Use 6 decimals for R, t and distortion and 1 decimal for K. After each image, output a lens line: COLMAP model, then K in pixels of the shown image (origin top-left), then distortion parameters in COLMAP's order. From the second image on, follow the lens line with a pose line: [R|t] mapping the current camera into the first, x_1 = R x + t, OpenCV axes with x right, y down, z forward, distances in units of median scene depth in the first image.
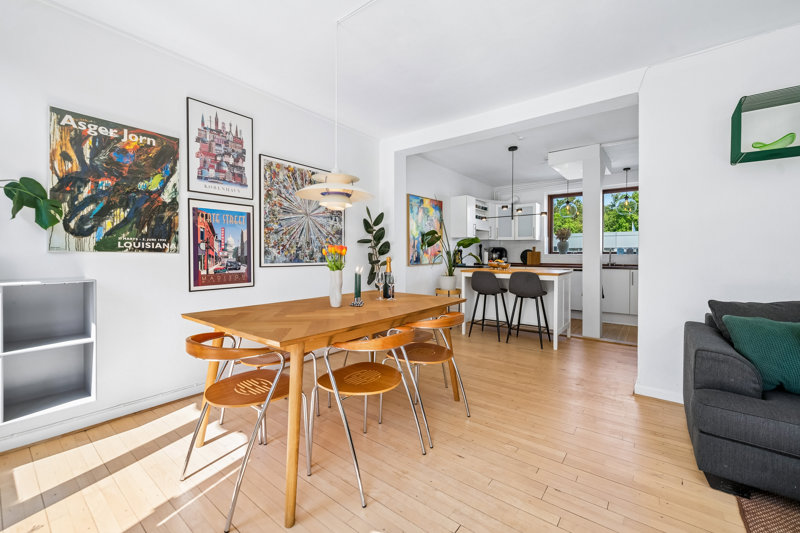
lens RADIAL K [[328.8, 0, 400.7], [0, 328.8, 258.1], [0, 0, 1]] dist [0.001359, 0.000382]
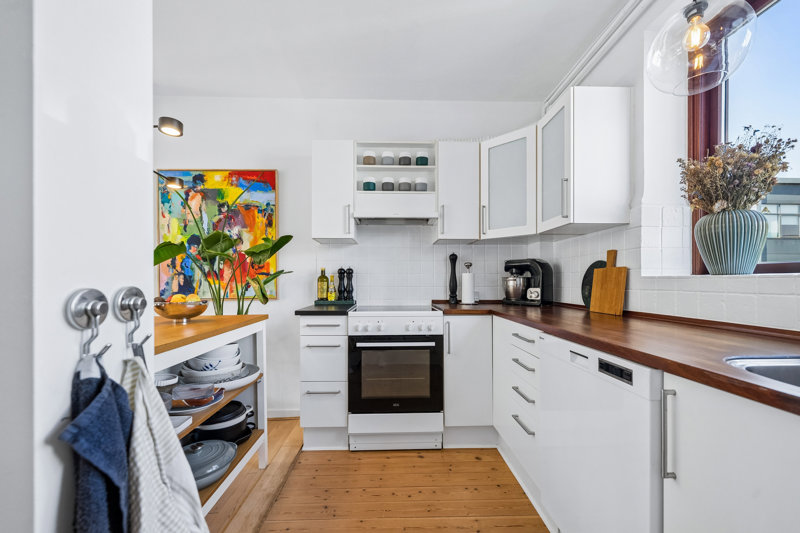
lens RADIAL K [[328.8, 0, 395.3], [0, 328.8, 280.5], [0, 0, 1]] dist [0.001359, 0.000382]
pose [[0.633678, -0.003063, -0.773591, 0.510027], [-0.007821, 0.999916, -0.010366, -0.004787], [0.773558, 0.012619, 0.633600, 0.691348]]
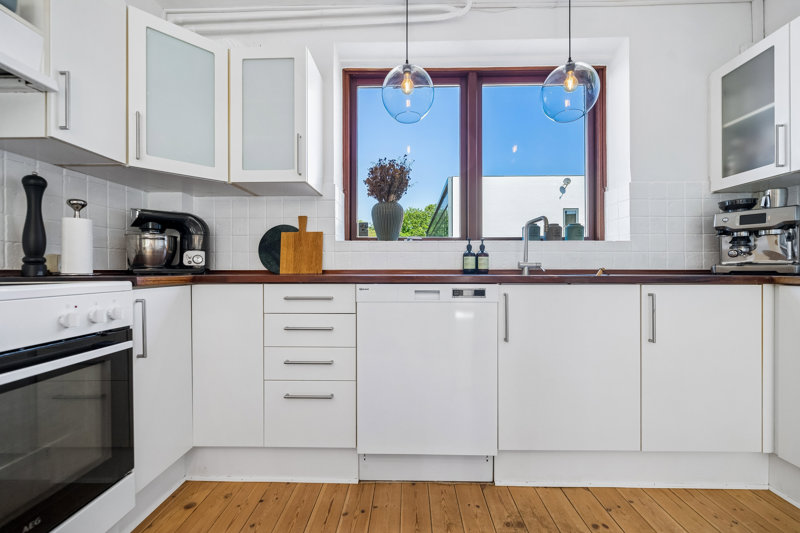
lens RADIAL K [[328.8, 0, 397.1], [0, 328.8, 268.3], [0, 0, 1]] dist [0.001359, 0.000382]
pose [[0.808180, 0.001393, 0.588933, 0.300680], [0.006403, 0.999917, -0.011153, 0.017687], [-0.588900, 0.012785, 0.808105, 0.712464]]
